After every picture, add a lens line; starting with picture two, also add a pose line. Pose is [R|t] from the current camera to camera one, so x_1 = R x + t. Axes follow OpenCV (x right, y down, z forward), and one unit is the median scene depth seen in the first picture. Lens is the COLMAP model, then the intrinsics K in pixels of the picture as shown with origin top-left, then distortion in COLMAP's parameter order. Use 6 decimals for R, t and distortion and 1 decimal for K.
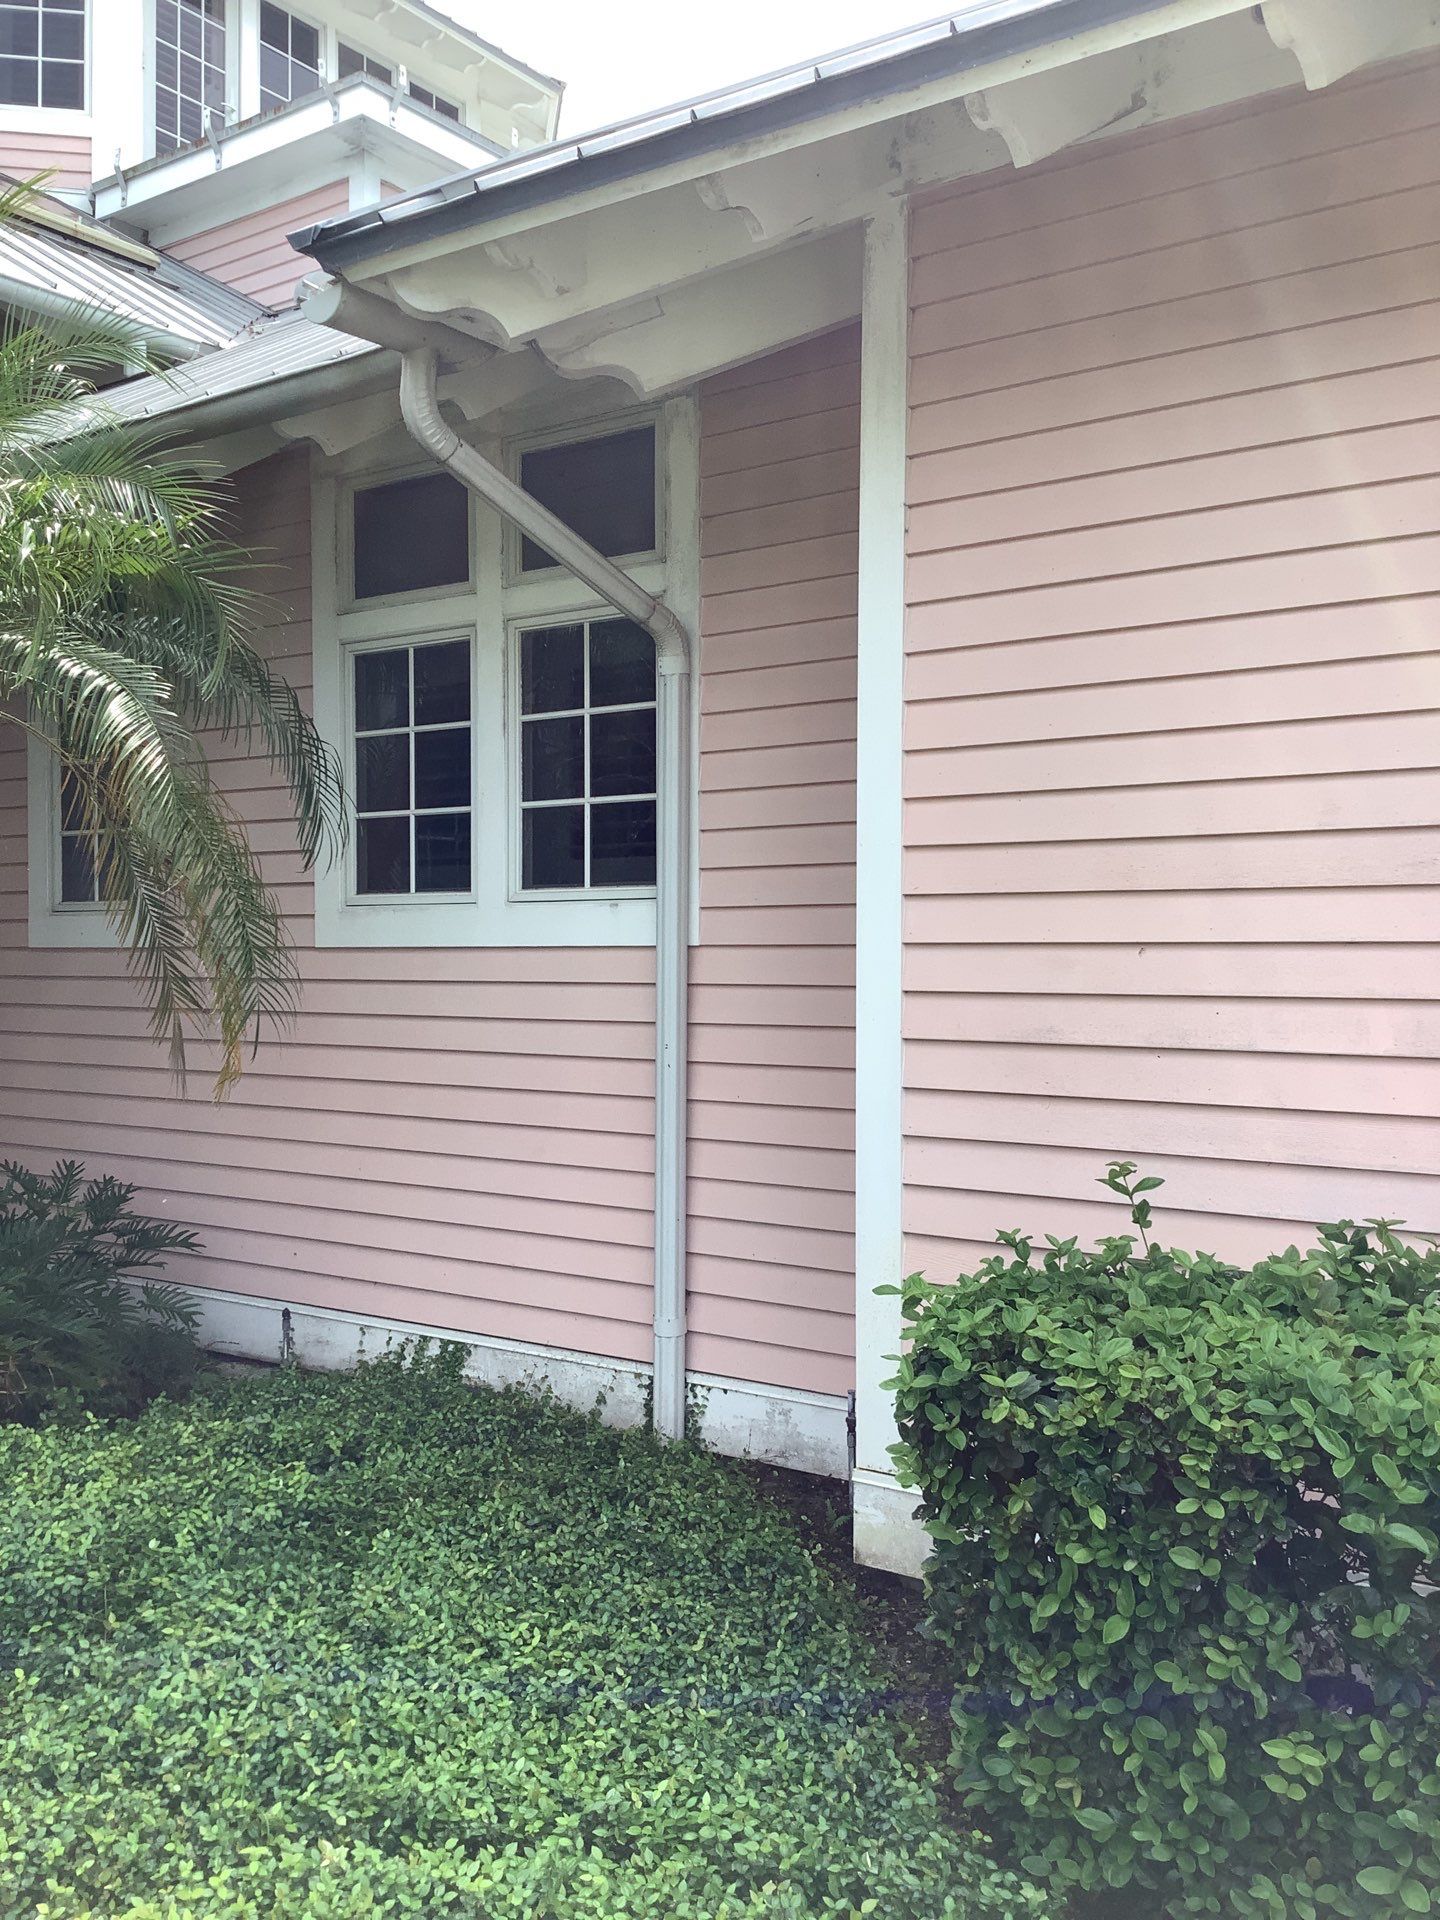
lens RADIAL K [[1751.4, 0, 730.0], [0, 1751.4, 961.3], [0, 0, 1]] dist [0.018356, 0.000000]
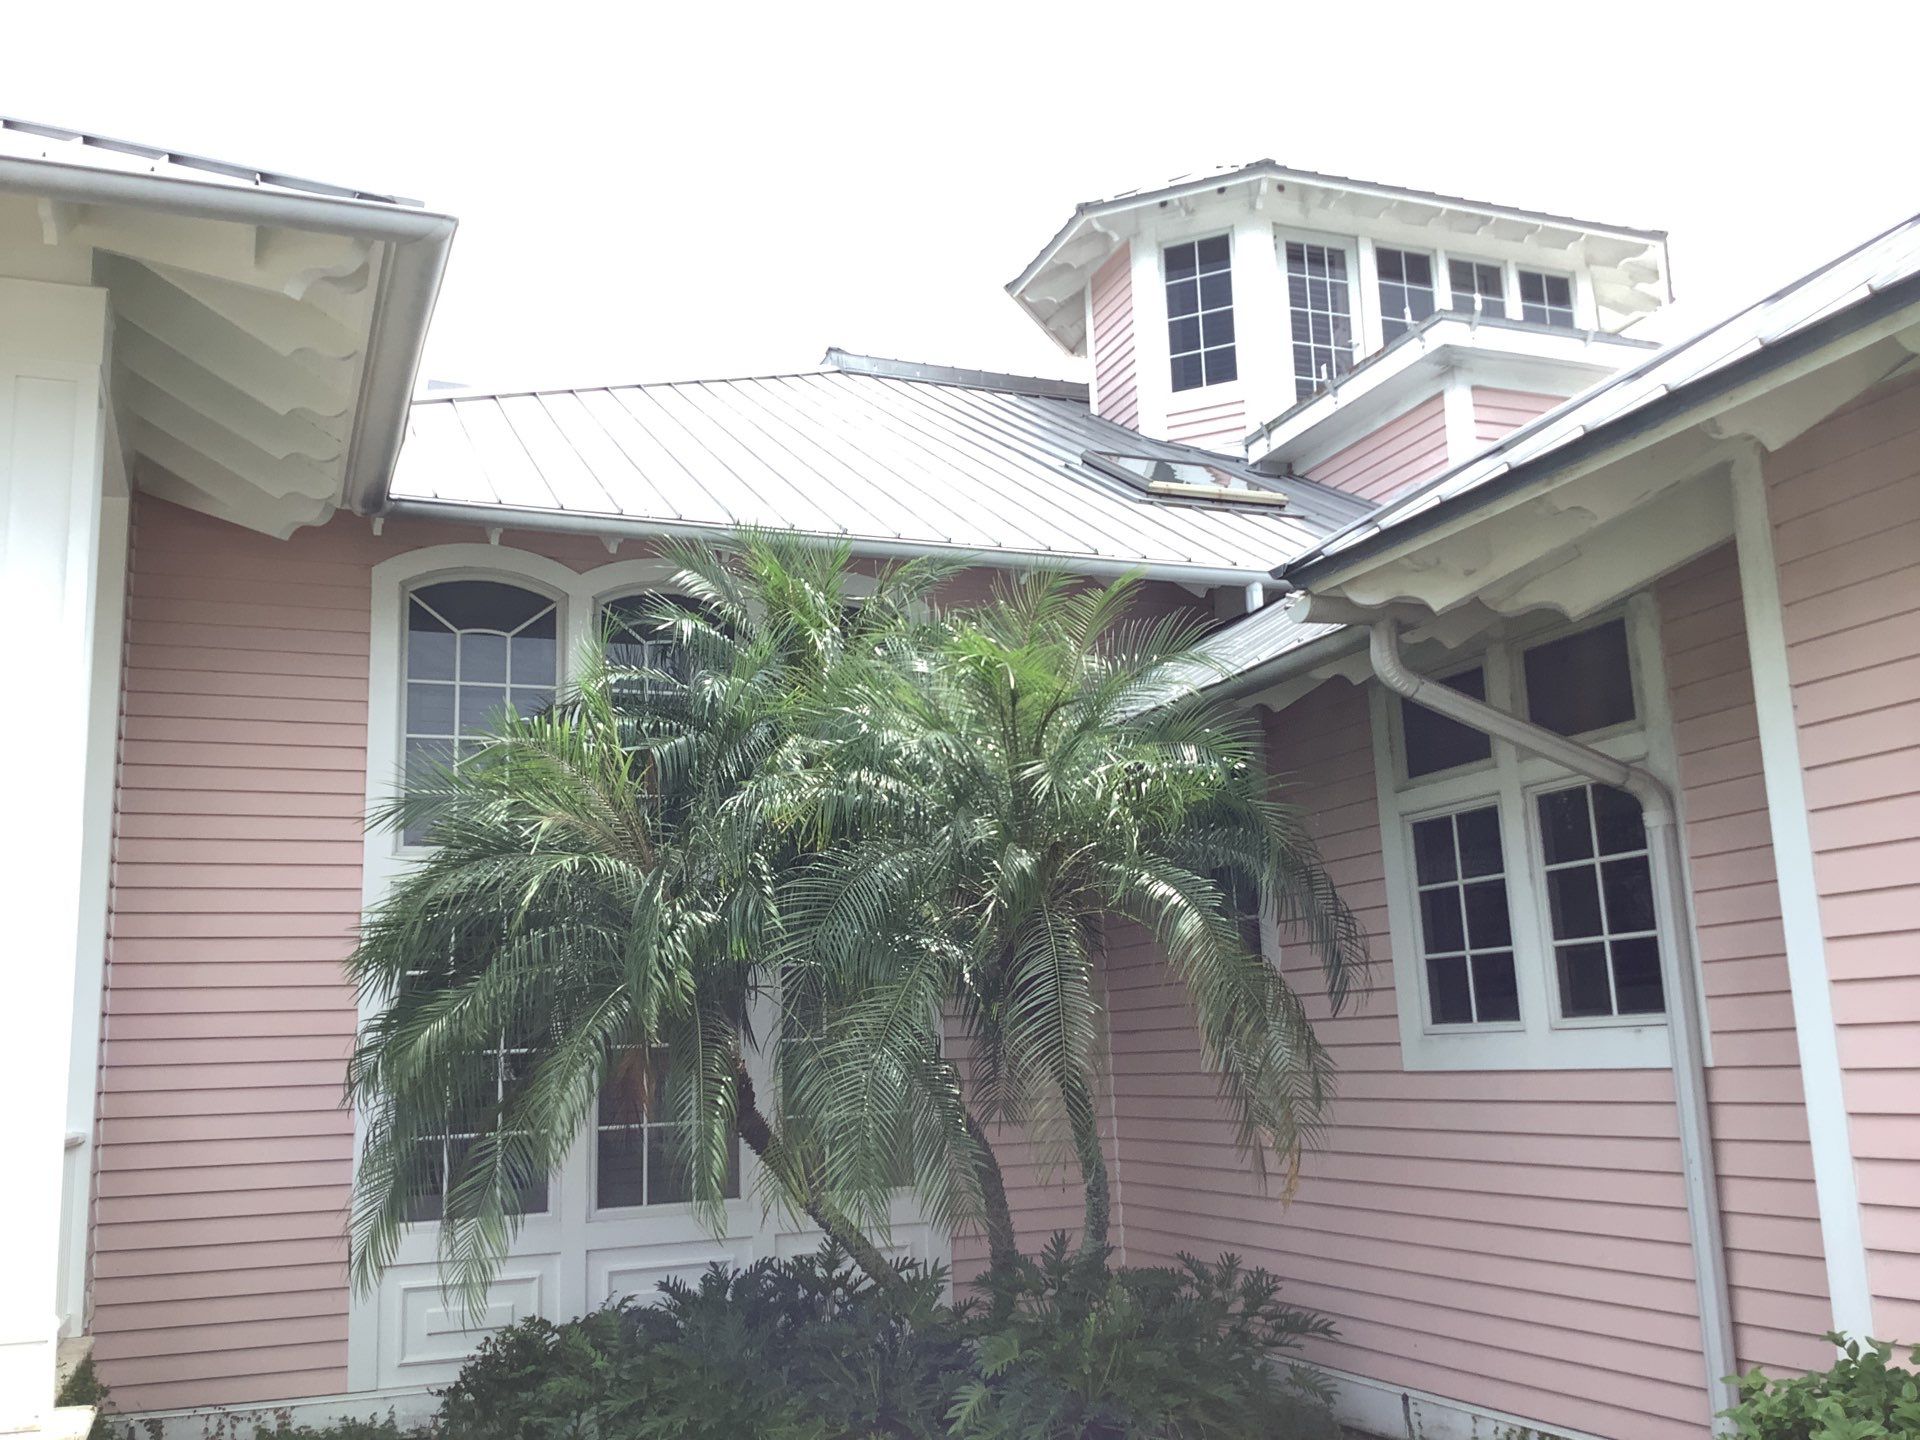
lens RADIAL K [[1751.4, 0, 959.2], [0, 1751.4, 708.1], [0, 0, 1]] dist [0.018356, 0.000000]
pose [[0.840532, -0.132168, -0.525393, 0.181689], [0.026484, 0.978650, -0.203819, -0.015395], [0.541114, 0.157402, 0.826087, -0.195716]]
